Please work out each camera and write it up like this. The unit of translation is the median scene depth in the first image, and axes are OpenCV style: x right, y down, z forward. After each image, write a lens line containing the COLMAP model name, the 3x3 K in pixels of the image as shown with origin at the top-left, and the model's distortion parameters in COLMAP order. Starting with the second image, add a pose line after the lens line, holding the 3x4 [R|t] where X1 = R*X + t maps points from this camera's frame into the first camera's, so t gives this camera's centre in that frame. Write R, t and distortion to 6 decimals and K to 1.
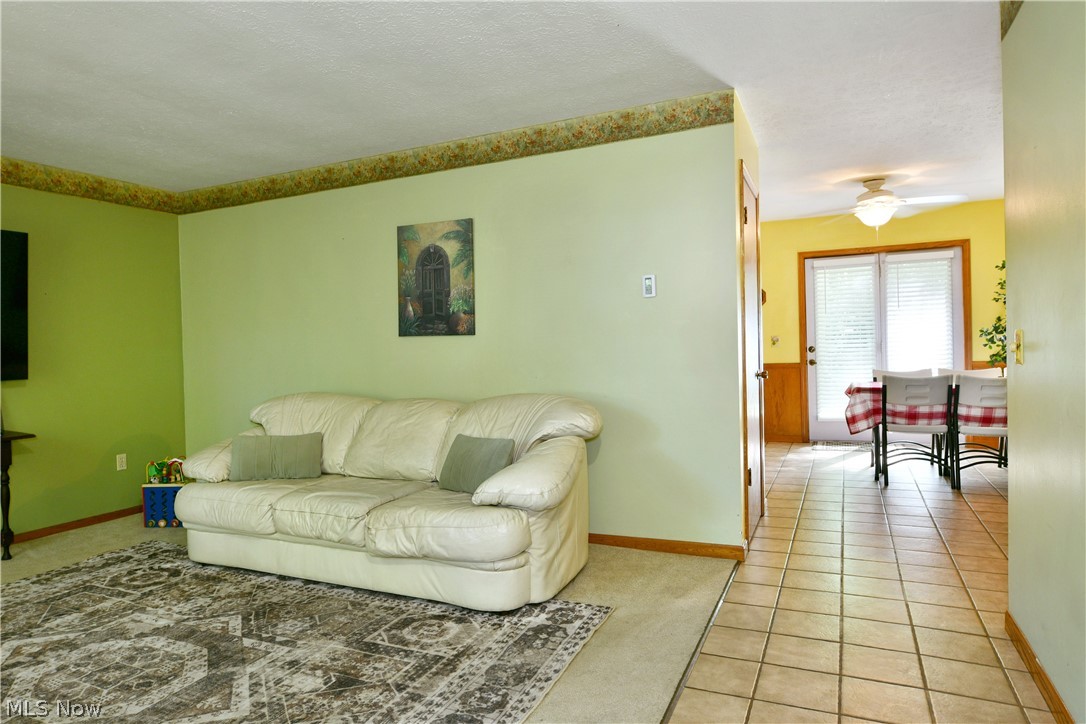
lens RADIAL K [[654.9, 0, 538.7], [0, 654.9, 365.6], [0, 0, 1]] dist [-0.001076, -0.011726]
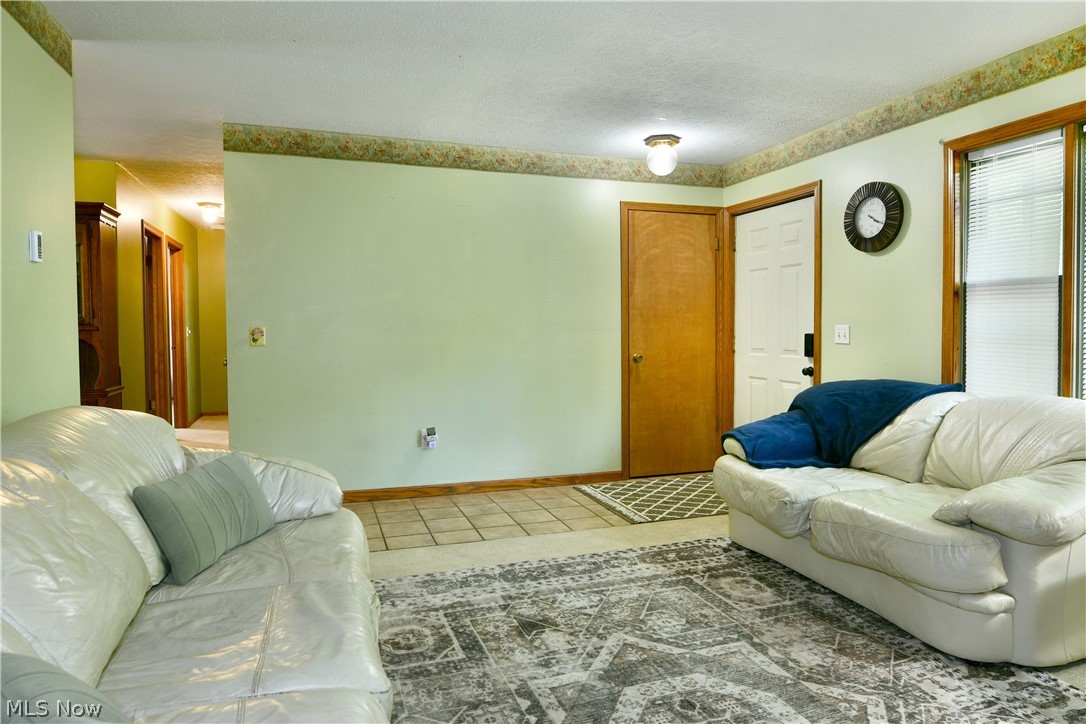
lens RADIAL K [[662.7, 0, 540.6], [0, 662.7, 358.2], [0, 0, 1]] dist [-0.006431, -0.007280]
pose [[-0.690290, -0.000543, 0.723533, -0.860617], [0.043316, 0.998175, 0.042075, -0.006360], [-0.722235, 0.060385, -0.689006, 1.337605]]
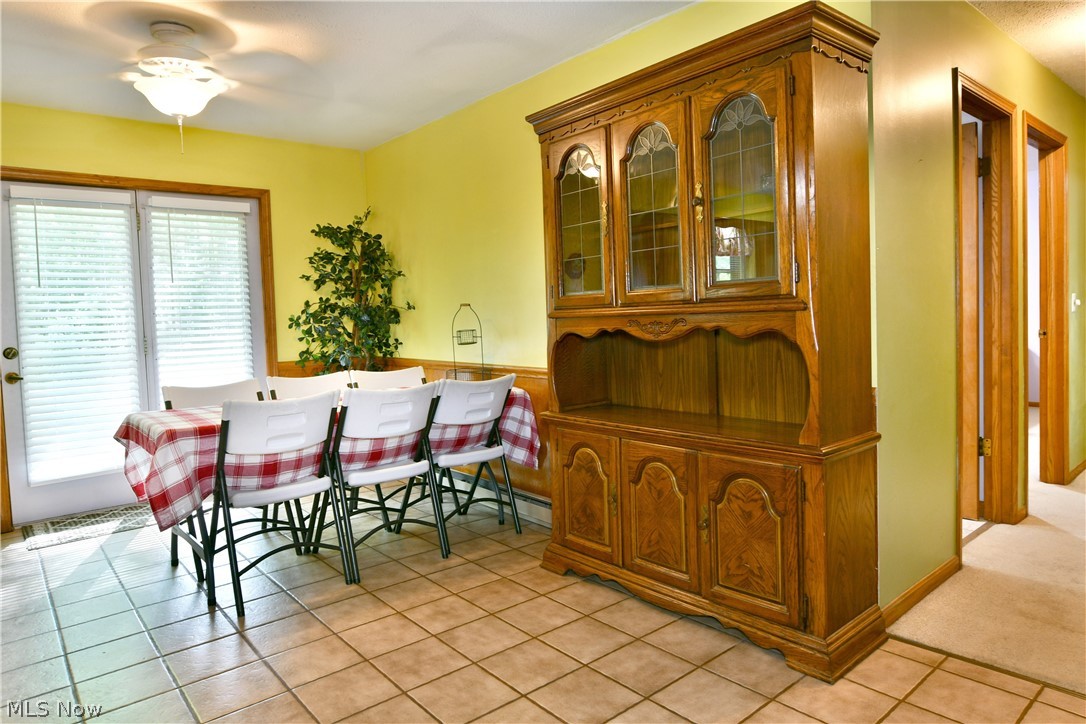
lens RADIAL K [[659.7, 0, 545.0], [0, 659.7, 347.7], [0, 0, 1]] dist [-0.007492, -0.002910]
pose [[0.415593, -0.028111, 0.909116, 0.292069], [0.049110, 0.998758, 0.008432, -0.032687], [-0.908224, 0.041143, 0.416458, 0.972731]]
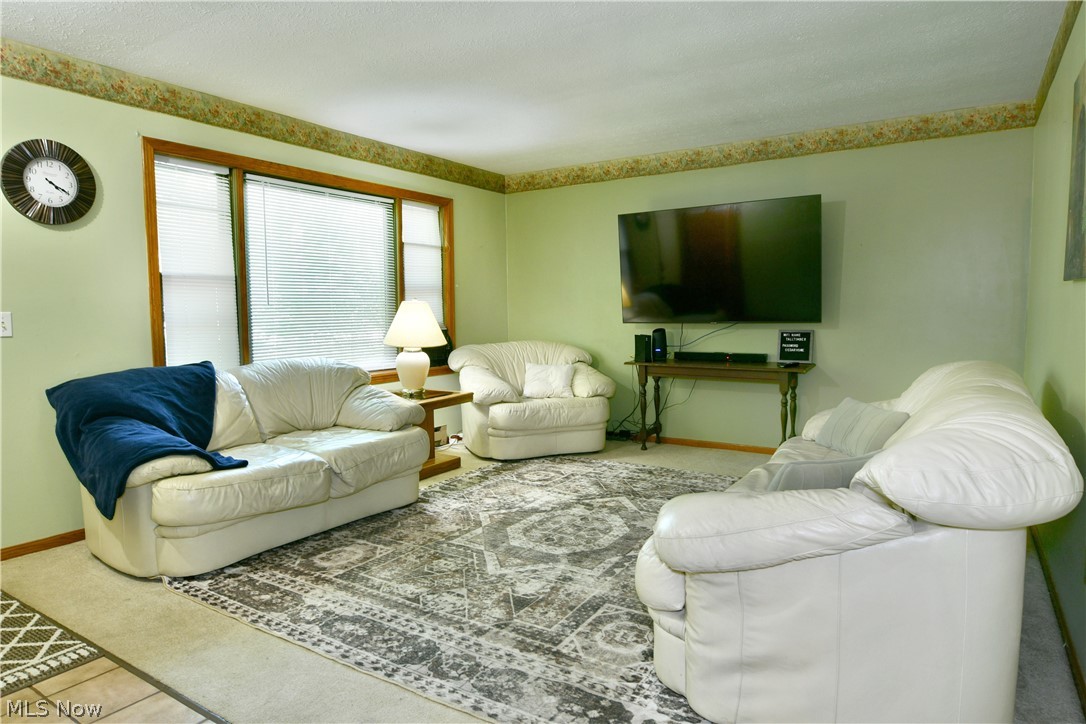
lens RADIAL K [[662.7, 0, 540.6], [0, 662.7, 358.2], [0, 0, 1]] dist [-0.006431, -0.007280]
pose [[-0.132687, 0.102972, -0.985795, 0.607470], [-0.017358, 0.994195, 0.106186, -0.042914], [0.991006, 0.031201, -0.130129, 0.905631]]
